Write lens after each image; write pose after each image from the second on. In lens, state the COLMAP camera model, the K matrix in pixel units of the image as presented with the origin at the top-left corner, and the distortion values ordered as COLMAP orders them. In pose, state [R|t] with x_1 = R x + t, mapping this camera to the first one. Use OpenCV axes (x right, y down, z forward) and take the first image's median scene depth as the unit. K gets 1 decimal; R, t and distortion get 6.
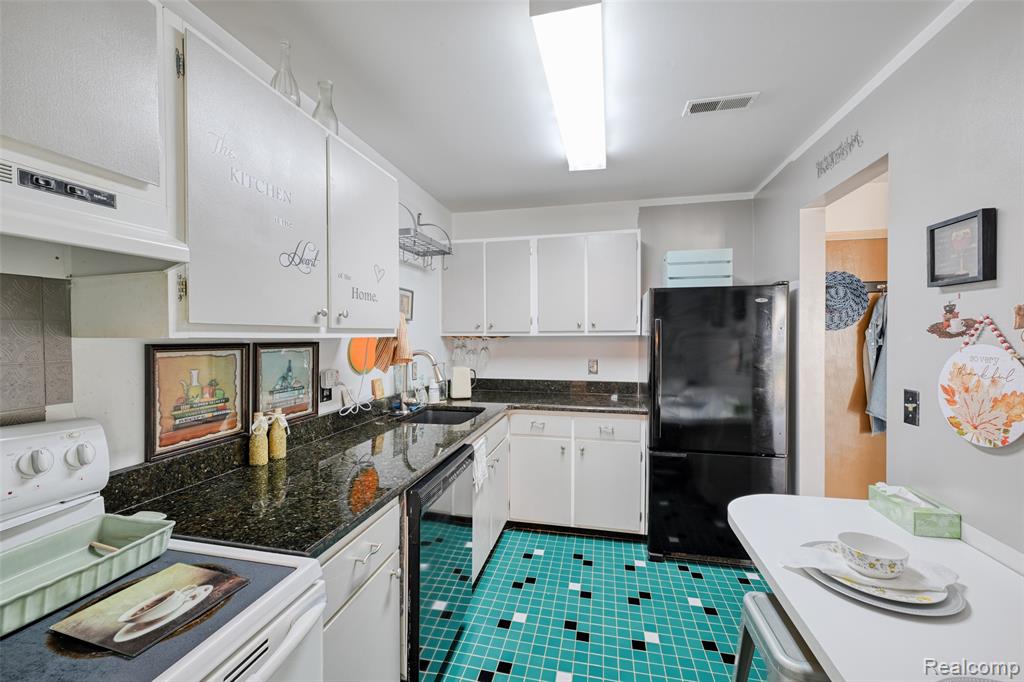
lens RADIAL K [[413.9, 0, 505.6], [0, 413.9, 336.2], [0, 0, 1]] dist [-0.002284, 0.000399]
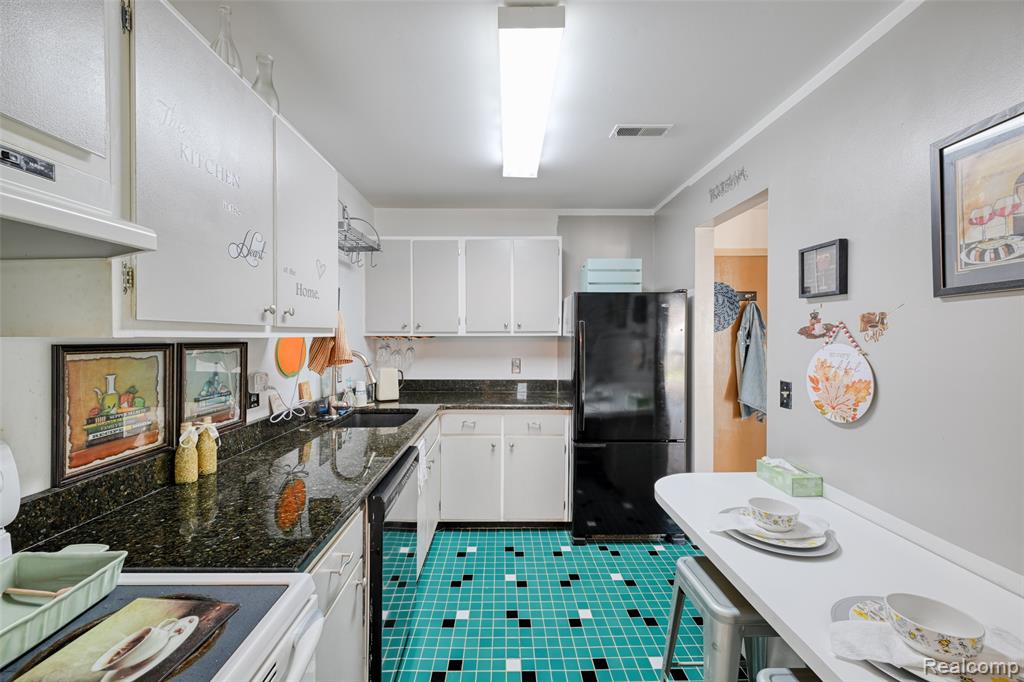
lens RADIAL K [[413.9, 0, 505.7], [0, 413.9, 335.8], [0, 0, 1]] dist [-0.002284, 0.000399]
pose [[0.971922, 0.002978, 0.235285, -0.131688], [-0.002619, 0.999995, -0.001837, 0.000411], [-0.235289, 0.001170, 0.971925, -0.009842]]
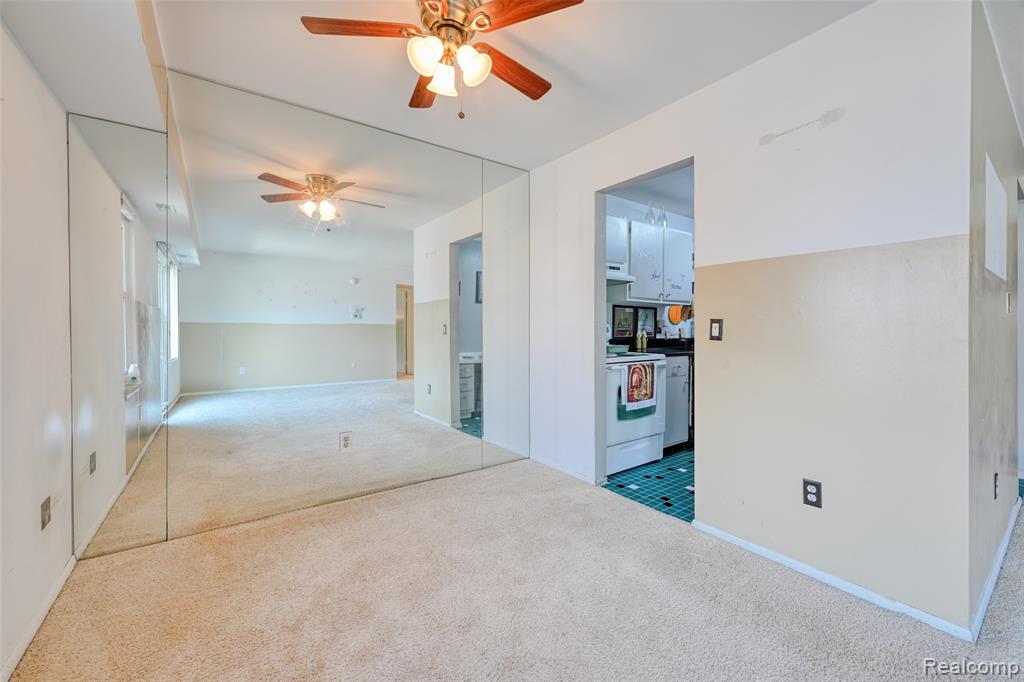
lens RADIAL K [[413.9, 0, 506.8], [0, 413.9, 334.4], [0, 0, 1]] dist [-0.002284, 0.000399]
pose [[0.763183, 0.009786, -0.646108, 0.498437], [-0.003791, 0.999936, 0.010667, 0.167032], [0.646171, -0.005691, 0.763171, -1.589376]]
